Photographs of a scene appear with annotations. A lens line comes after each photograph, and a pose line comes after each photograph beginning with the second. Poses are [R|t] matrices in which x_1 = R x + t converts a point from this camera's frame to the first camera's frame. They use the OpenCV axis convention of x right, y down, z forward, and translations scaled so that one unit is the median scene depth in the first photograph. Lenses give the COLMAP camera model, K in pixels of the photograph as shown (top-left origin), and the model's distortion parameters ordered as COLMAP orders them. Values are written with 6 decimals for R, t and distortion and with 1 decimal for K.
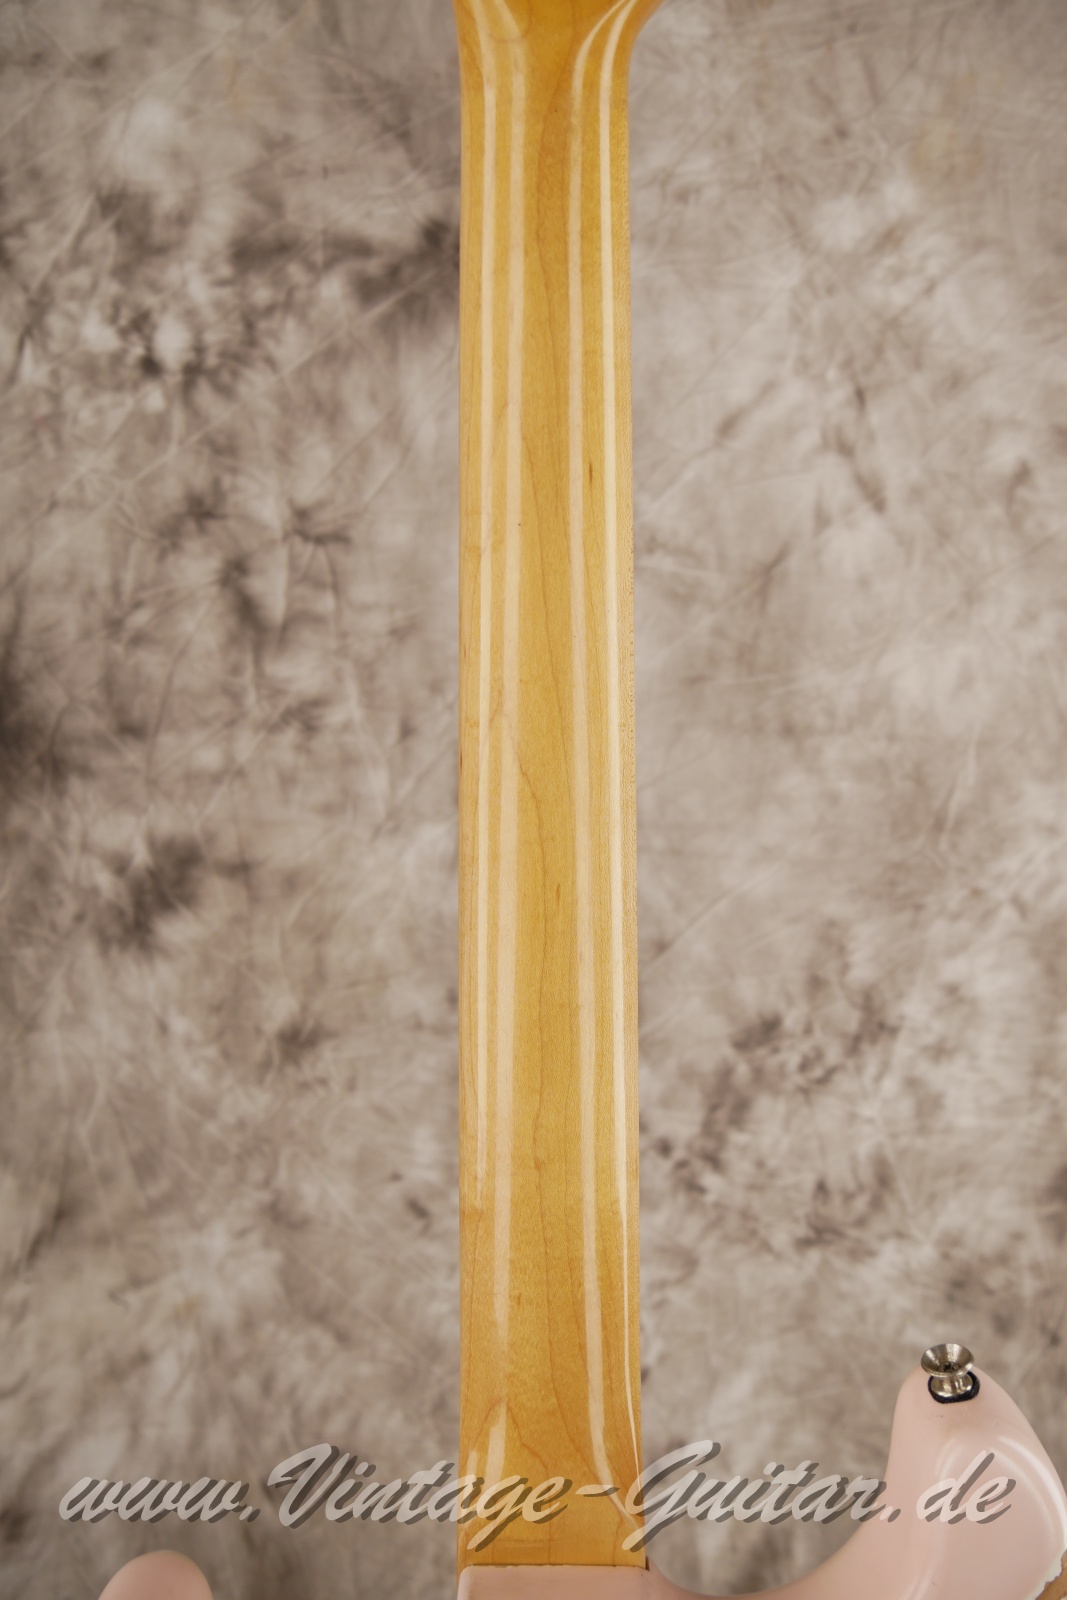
lens RADIAL K [[1316.4, 0, 544.2], [0, 1316.4, 802.0], [0, 0, 1]] dist [-0.071242, 0.036506]
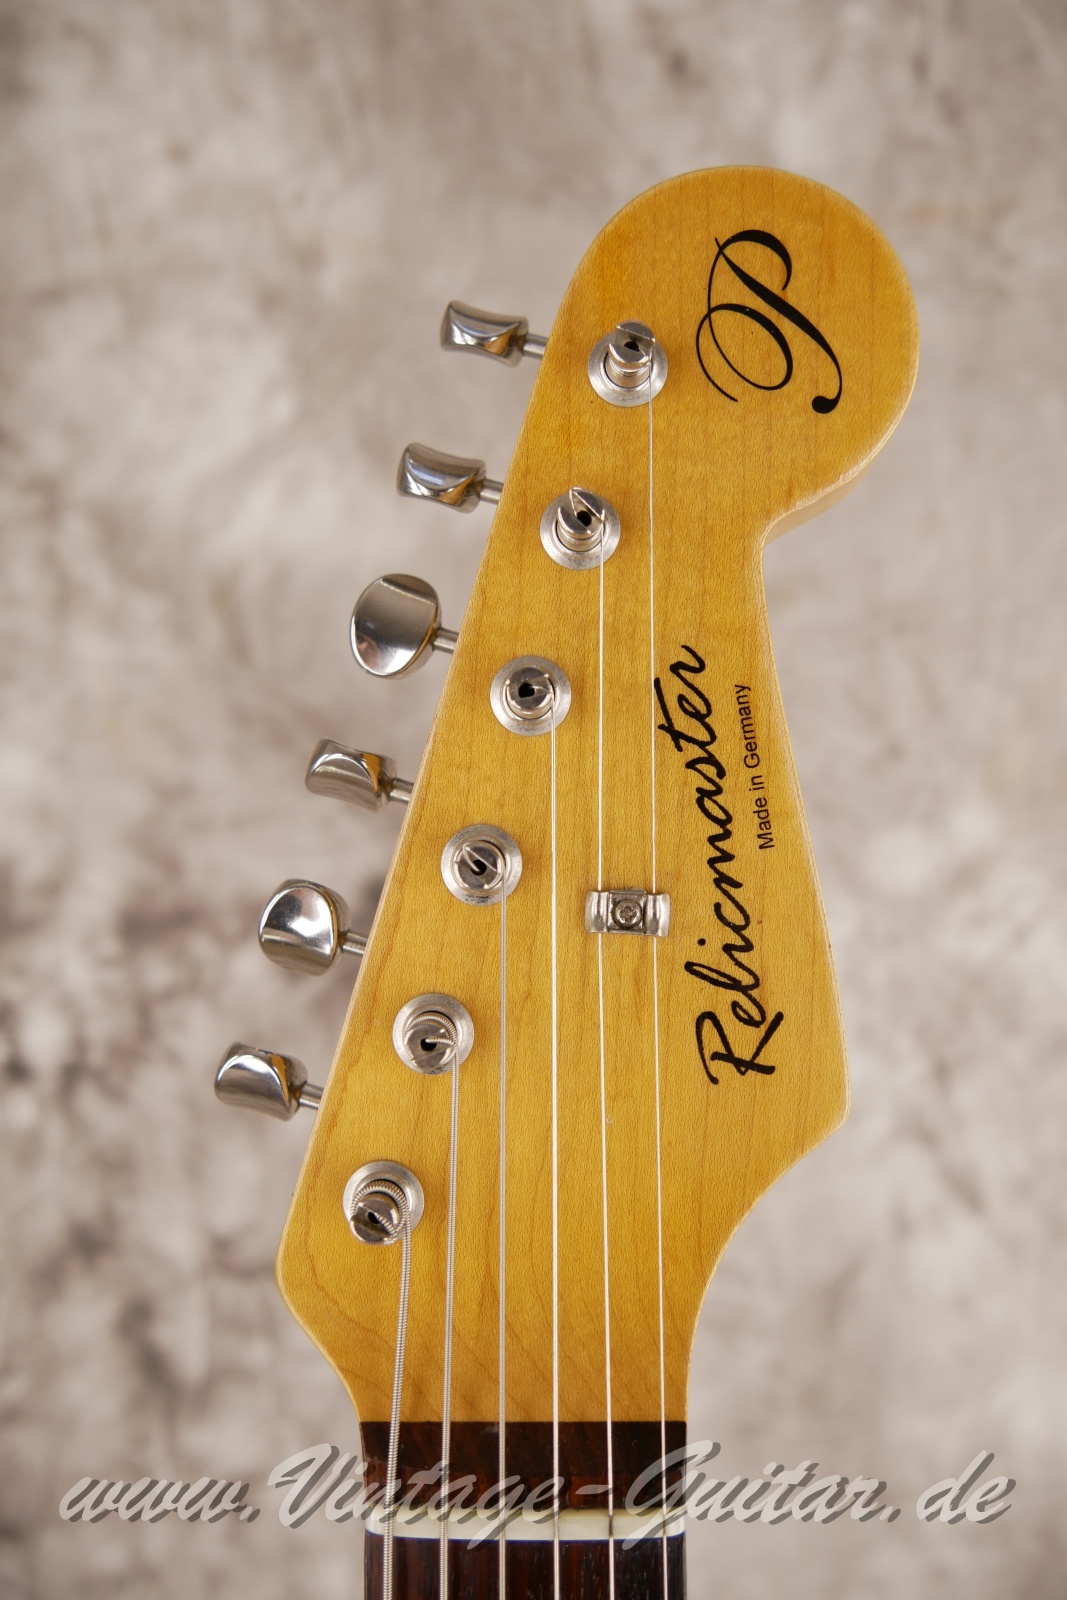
lens RADIAL K [[1316.4, 0, 538.7], [0, 1316.4, 803.1], [0, 0, 1]] dist [-0.071242, 0.036506]
pose [[0.998263, -0.051273, 0.029014, -0.009371], [0.055435, 0.984226, -0.168007, -0.326517], [-0.019942, 0.169323, 0.985359, 0.201150]]
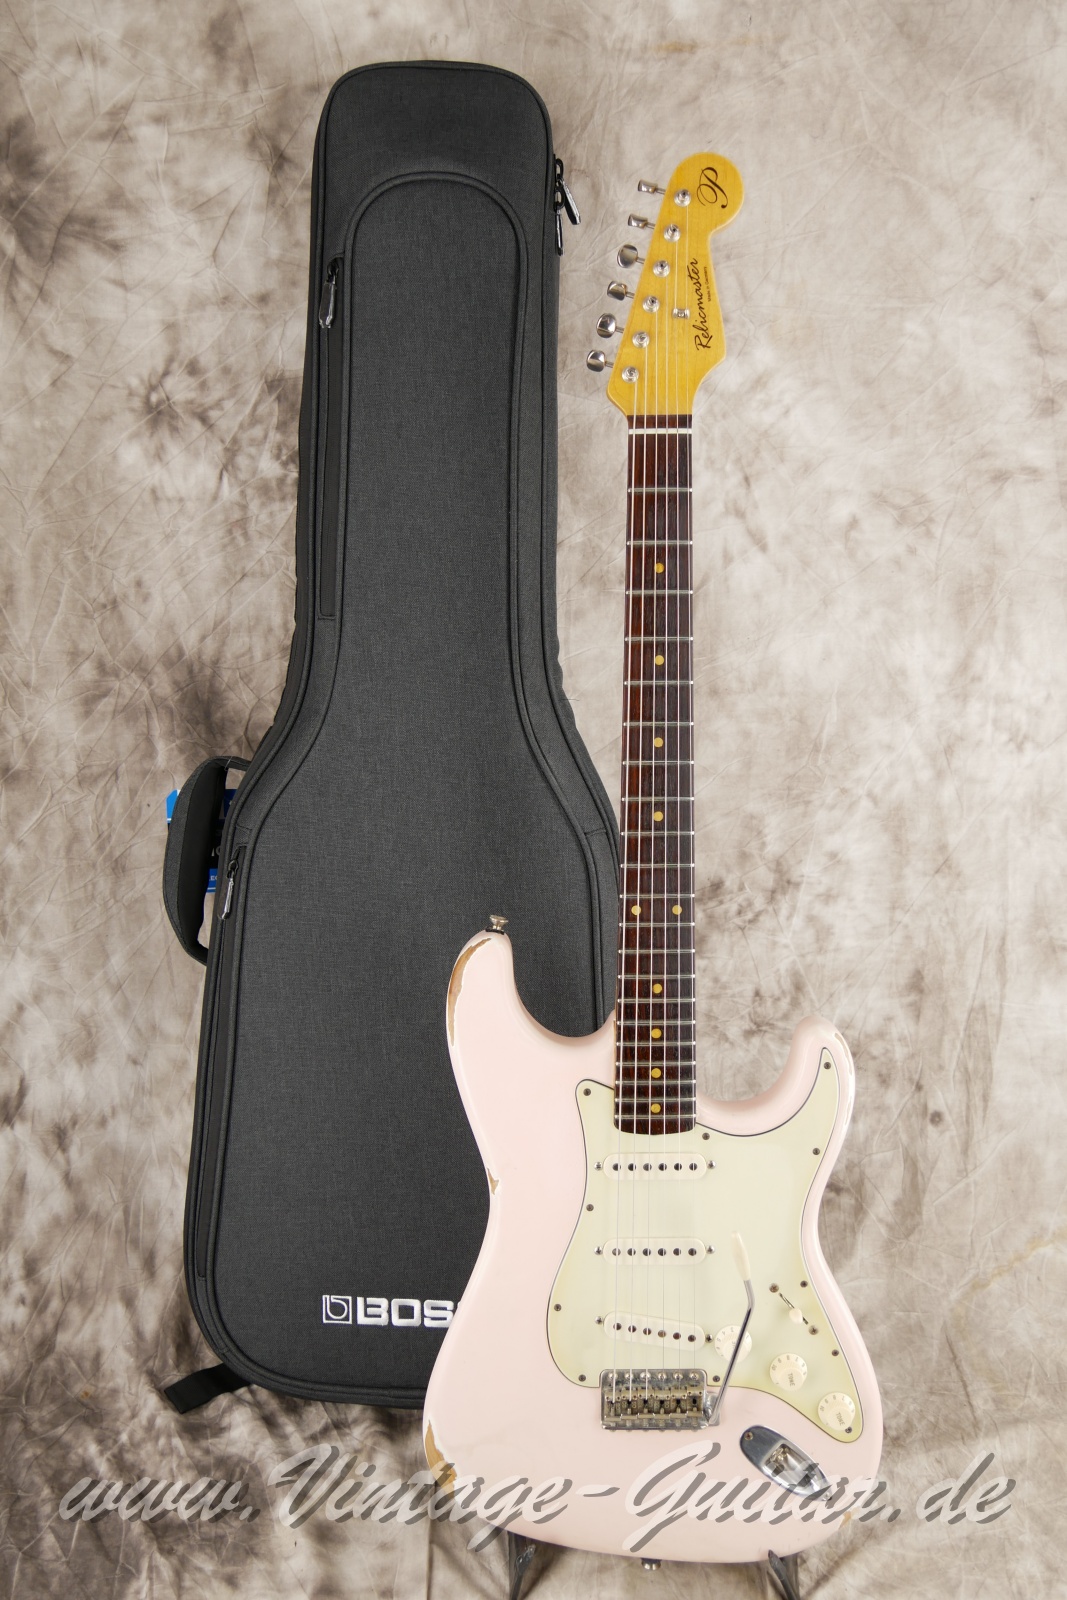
lens RADIAL K [[1428.1, 0, 515.9], [0, 1428.1, 802.3], [0, 0, 1]] dist [-0.032064, 0.013380]
pose [[0.998410, -0.056345, 0.001540, -0.060966], [0.056340, 0.998405, 0.003572, 0.055360], [-0.001738, -0.003480, 0.999992, -0.694359]]
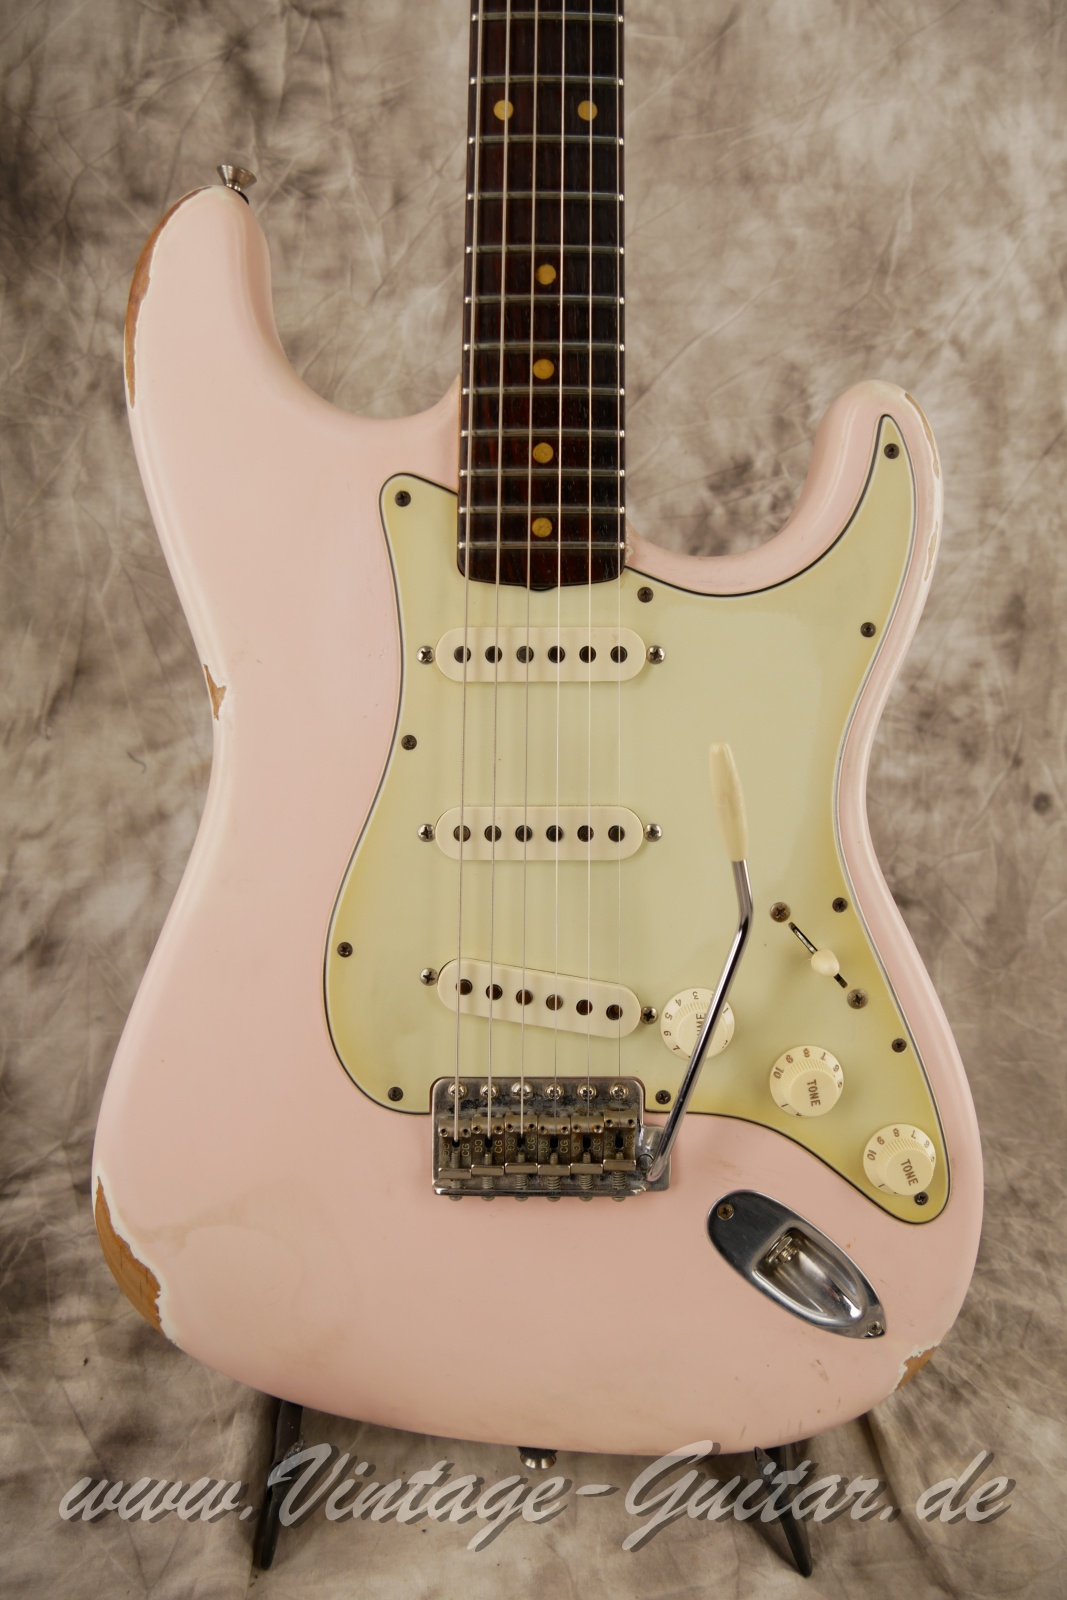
lens RADIAL K [[1316.4, 0, 535.3], [0, 1316.4, 793.9], [0, 0, 1]] dist [-0.071242, 0.036506]
pose [[0.996738, -0.043933, 0.067706, -0.087549], [0.045644, 0.998671, -0.023928, 0.476027], [-0.066565, 0.026940, 0.997418, -0.068476]]
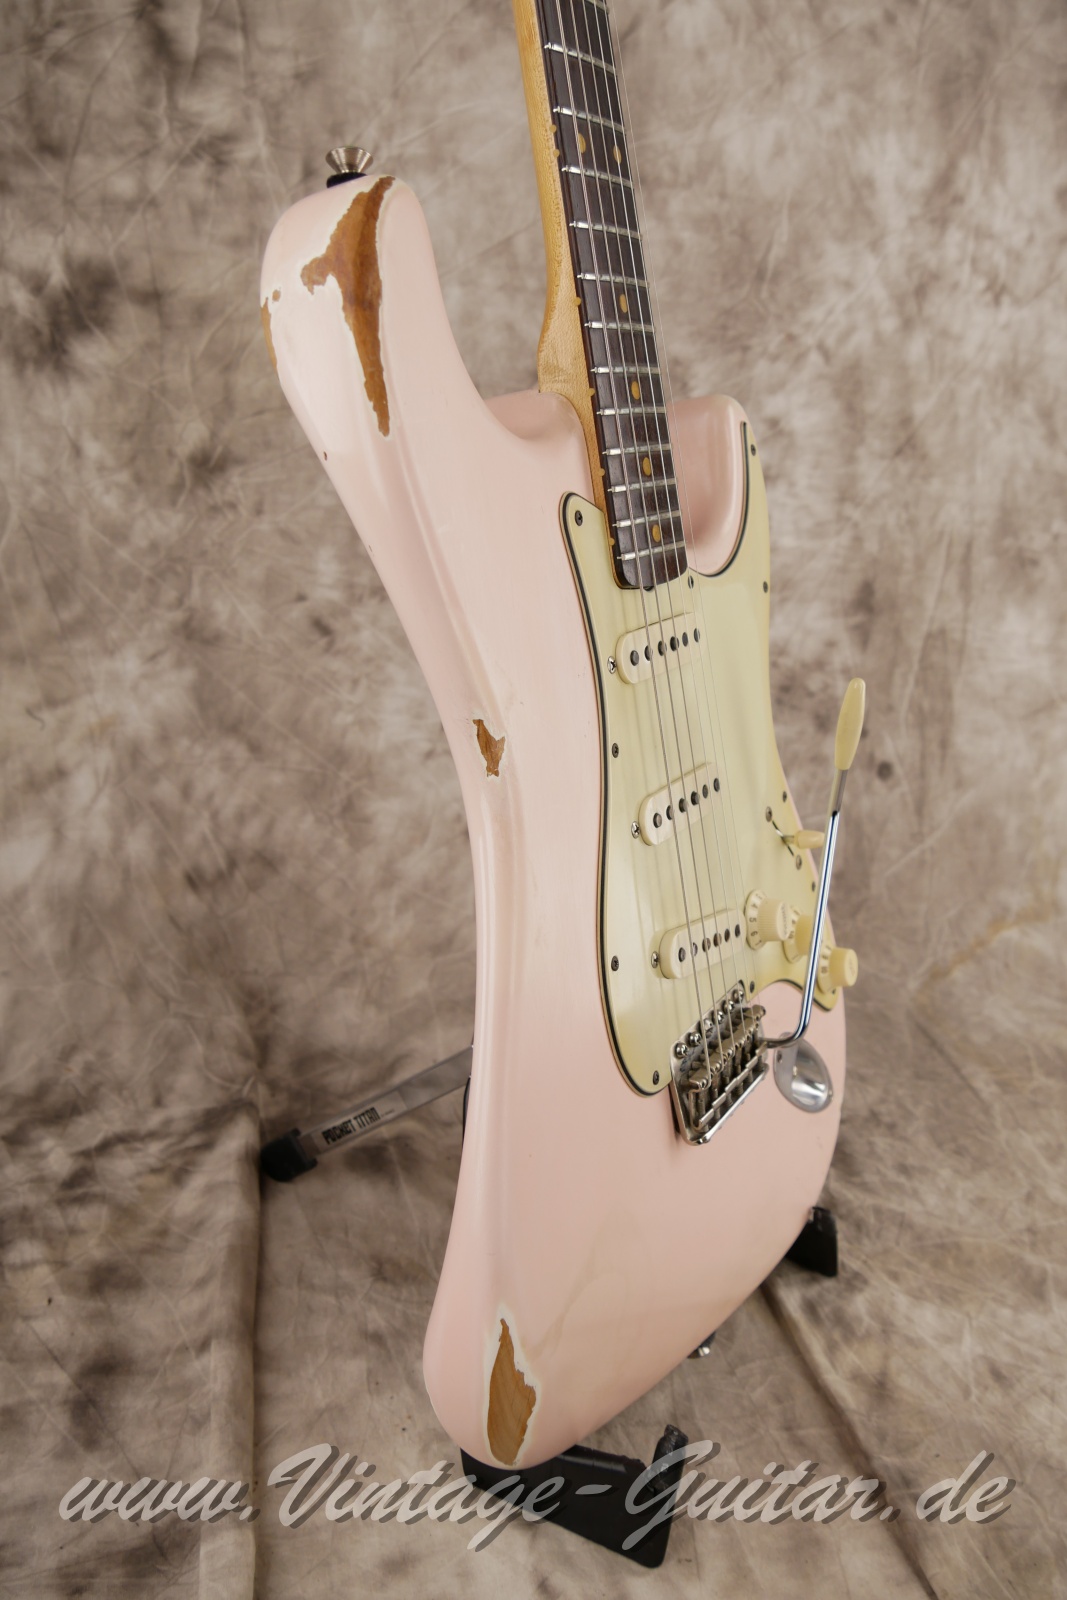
lens RADIAL K [[1316.4, 0, 539.5], [0, 1316.4, 794.1], [0, 0, 1]] dist [-0.071242, 0.036506]
pose [[0.970805, -0.037251, 0.236960, -0.196942], [0.034878, 0.999291, 0.014203, 0.470070], [-0.237321, -0.005523, 0.971416, -0.116426]]
